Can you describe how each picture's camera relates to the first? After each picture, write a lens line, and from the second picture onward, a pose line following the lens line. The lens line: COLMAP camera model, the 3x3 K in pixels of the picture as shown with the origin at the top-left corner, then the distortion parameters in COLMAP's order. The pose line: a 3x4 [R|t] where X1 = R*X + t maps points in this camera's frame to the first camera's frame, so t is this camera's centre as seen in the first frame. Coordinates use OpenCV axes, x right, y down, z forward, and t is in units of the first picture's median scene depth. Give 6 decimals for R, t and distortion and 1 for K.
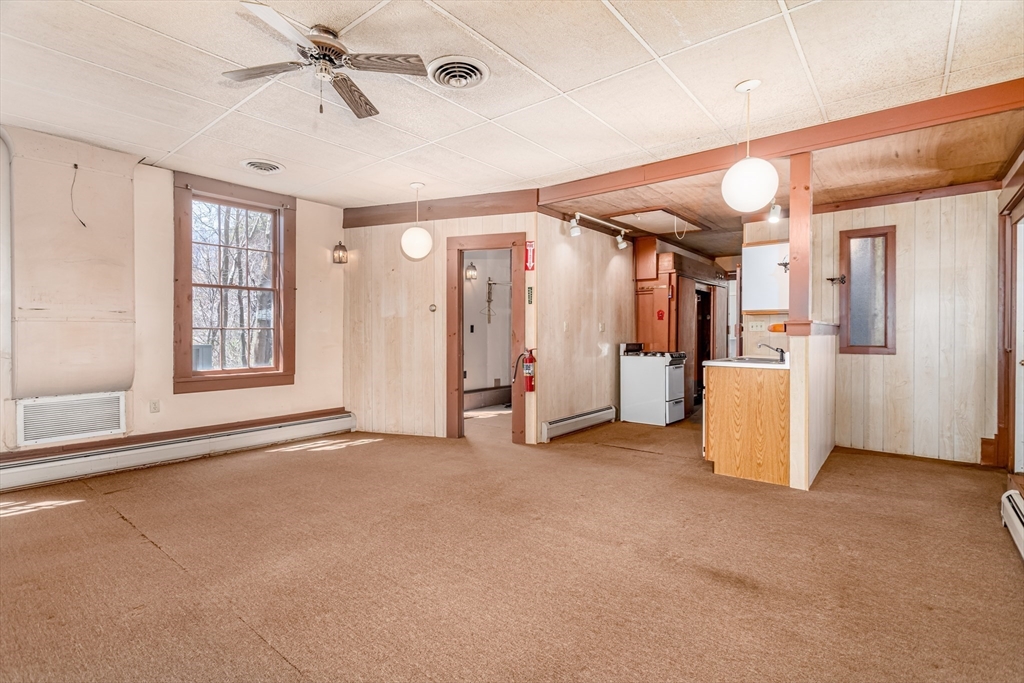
lens RADIAL K [[485.6, 0, 515.7], [0, 485.6, 338.7], [0, 0, 1]] dist [-0.001456, 0.001723]
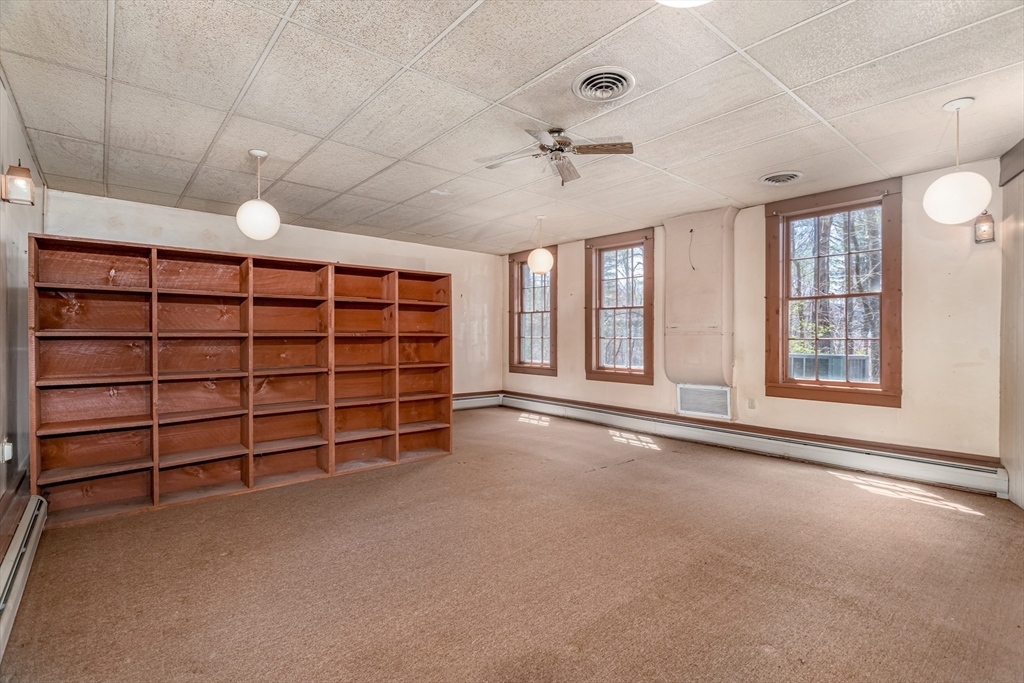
lens RADIAL K [[485.6, 0, 506.1], [0, 485.6, 336.7], [0, 0, 1]] dist [-0.001456, 0.001723]
pose [[-0.191510, -0.008436, -0.981454, 0.548262], [-0.019484, 0.999799, -0.004792, -0.009453], [0.981297, 0.018205, -0.191636, 0.609105]]
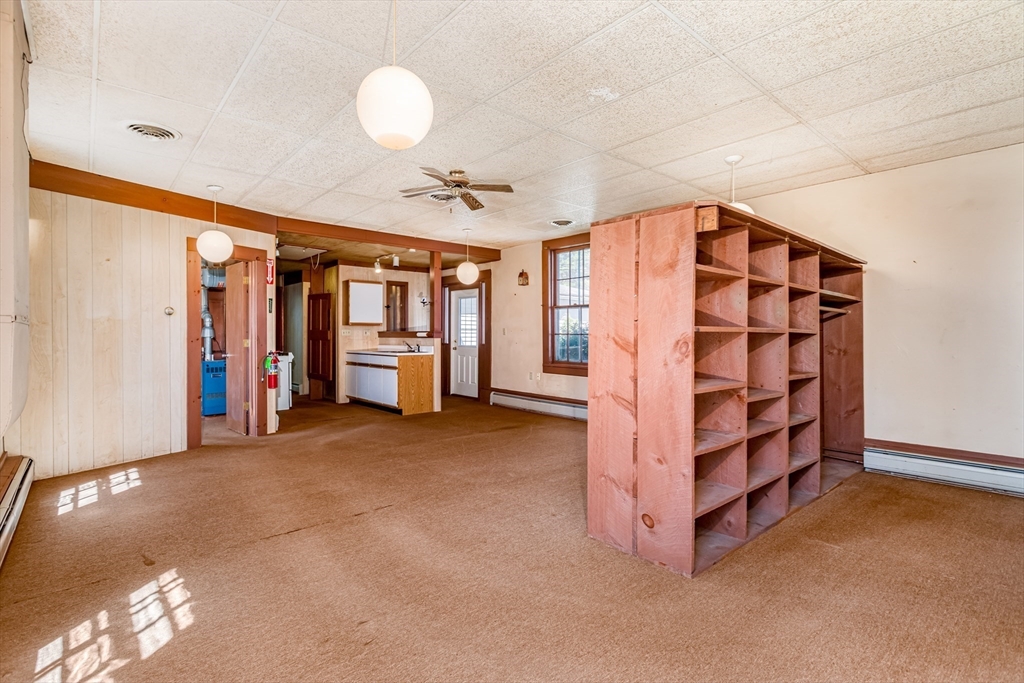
lens RADIAL K [[485.6, 0, 495.8], [0, 485.6, 332.9], [0, 0, 1]] dist [-0.001456, 0.001723]
pose [[0.192693, 0.002800, 0.981255, -1.141402], [0.014771, 0.999874, -0.005753, -0.009854], [-0.981148, 0.015602, 0.192627, 0.277285]]
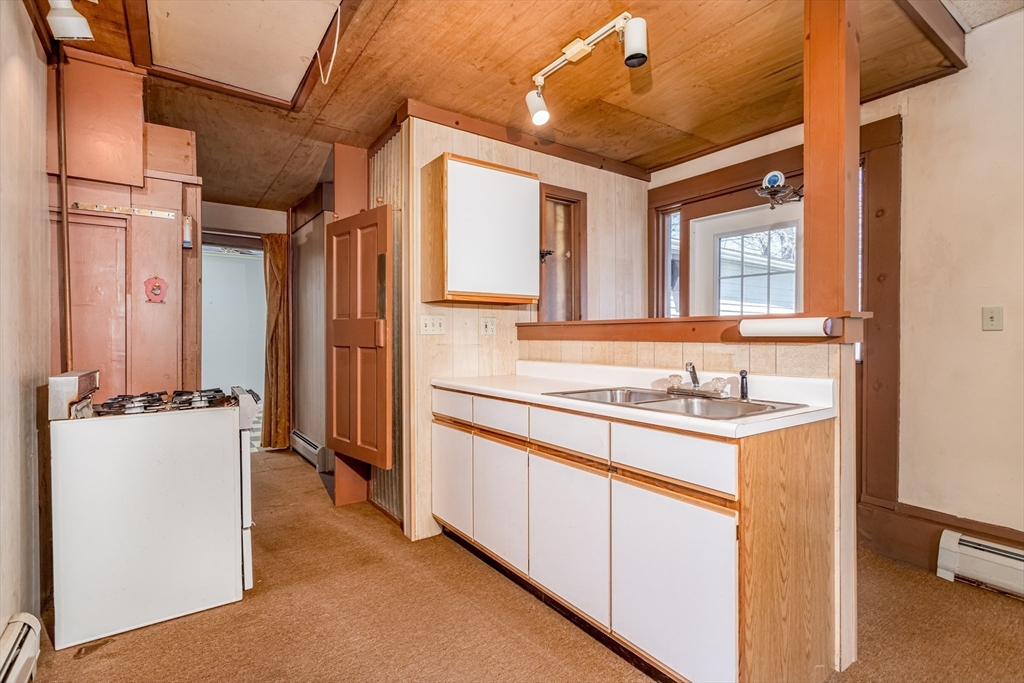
lens RADIAL K [[485.6, 0, 506.7], [0, 485.6, 336.5], [0, 0, 1]] dist [-0.001456, 0.001723]
pose [[0.273151, -0.002793, 0.961967, 0.026467], [0.015097, 0.999885, -0.001384, -0.013655], [-0.961853, 0.014901, 0.273161, 0.951242]]
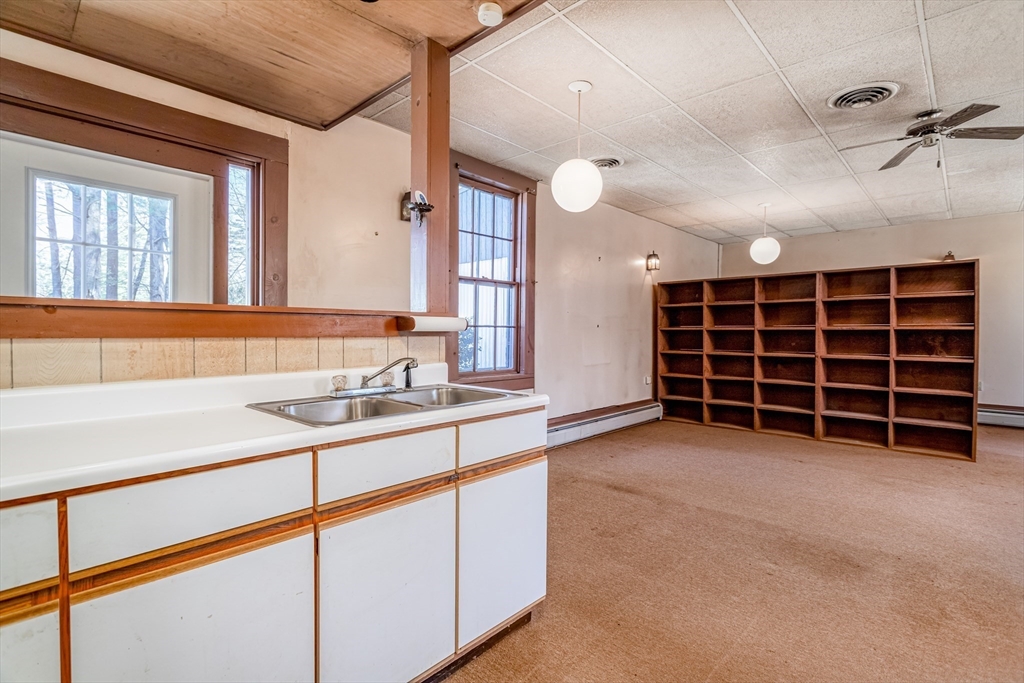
lens RADIAL K [[485.6, 0, 511.1], [0, 485.6, 340.4], [0, 0, 1]] dist [-0.001456, 0.001723]
pose [[-0.996840, -0.010930, 0.078679, 0.347754], [-0.007954, 0.999245, 0.038041, -0.020485], [-0.079035, 0.037295, -0.996174, 1.315155]]
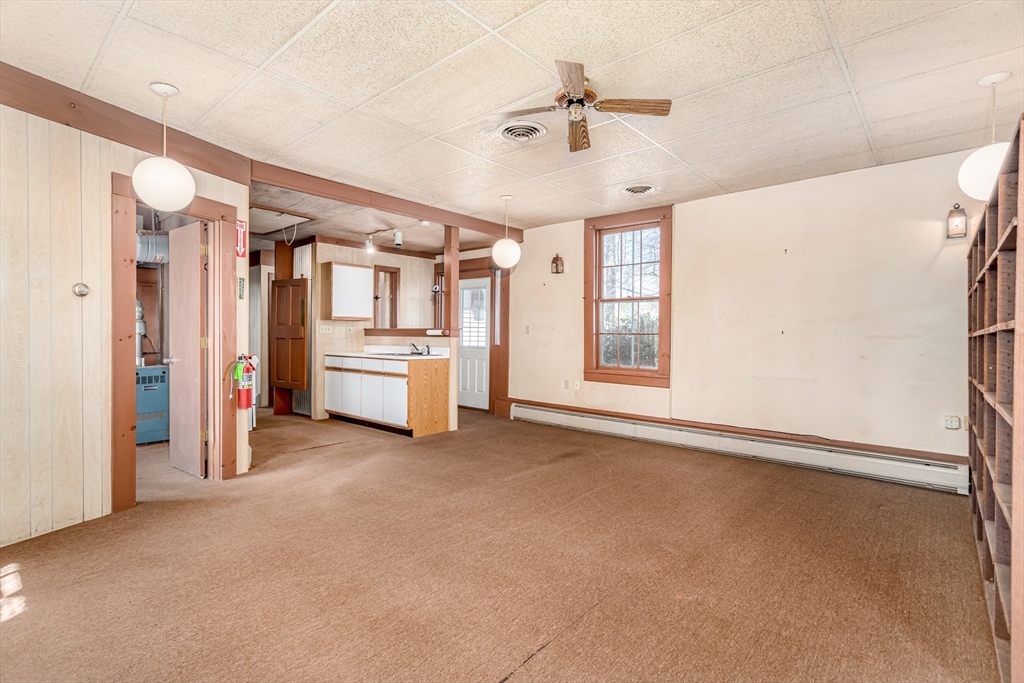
lens RADIAL K [[485.6, 0, 499.1], [0, 485.6, 337.1], [0, 0, 1]] dist [-0.001456, 0.001723]
pose [[0.059935, -0.005416, 0.998188, -0.840826], [0.006743, 0.999965, 0.005021, -0.011002], [-0.998180, 0.006430, 0.059969, 0.597677]]
